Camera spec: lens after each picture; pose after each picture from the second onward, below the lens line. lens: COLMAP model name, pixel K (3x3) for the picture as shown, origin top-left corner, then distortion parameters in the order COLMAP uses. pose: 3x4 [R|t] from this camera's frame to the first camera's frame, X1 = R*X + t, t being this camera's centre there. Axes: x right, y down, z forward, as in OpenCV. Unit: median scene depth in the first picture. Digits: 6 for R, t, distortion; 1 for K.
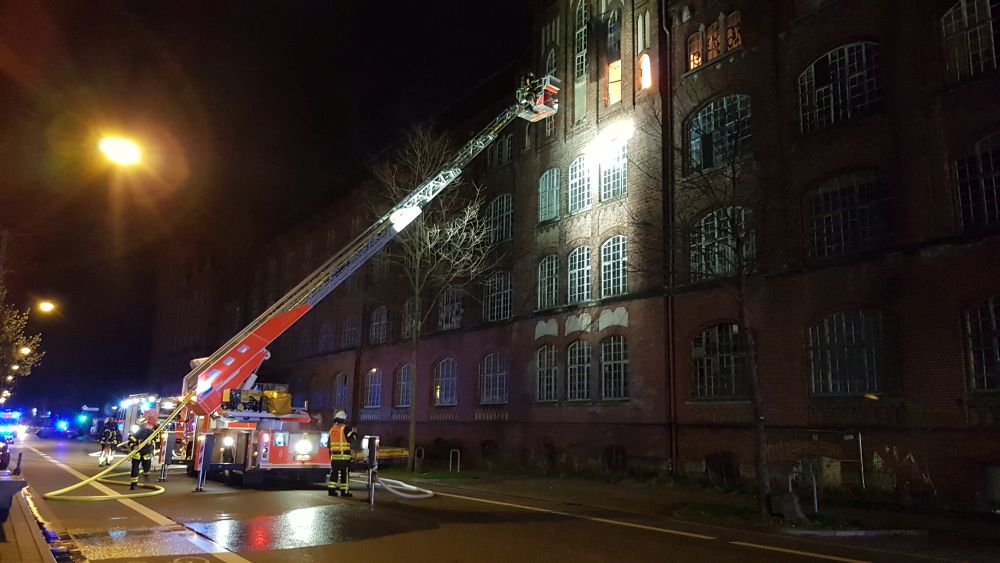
lens RADIAL K [[786.0, 0, 508.0], [0, 786.0, 278.3], [0, 0, 1]] dist [0.099699, -0.171818]
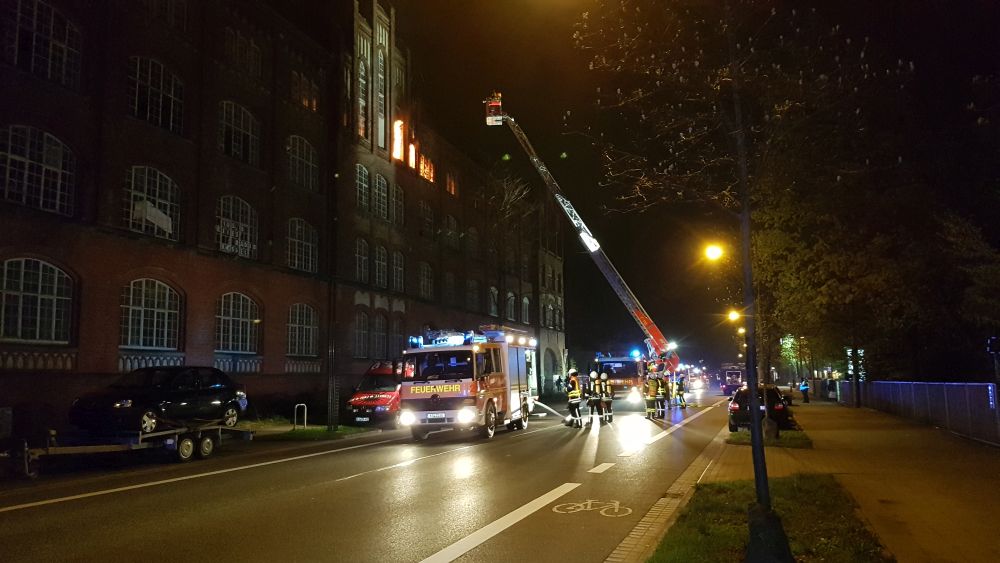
lens RADIAL K [[757.0, 0, 500.0], [0, 757.0, 281.5], [0, 0, 1]] dist [0.003911, -0.135868]
pose [[-0.623376, 0.087625, 0.776997, -1.096747], [-0.145154, 0.963461, -0.225109, 0.298927], [-0.768331, -0.253112, -0.587879, 1.685283]]
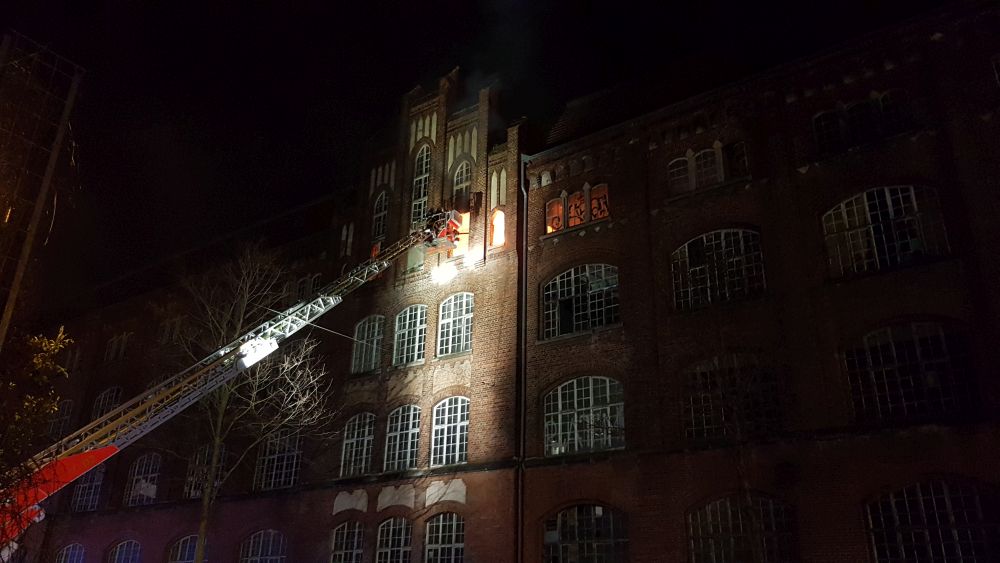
lens RADIAL K [[786.5, 0, 498.1], [0, 786.5, 292.3], [0, 0, 1]] dist [0.082139, -0.134853]
pose [[0.928007, 0.153481, 0.339480, -0.137970], [-0.078104, 0.971099, -0.225535, 0.028875], [-0.364284, 0.182783, 0.913174, 0.149500]]
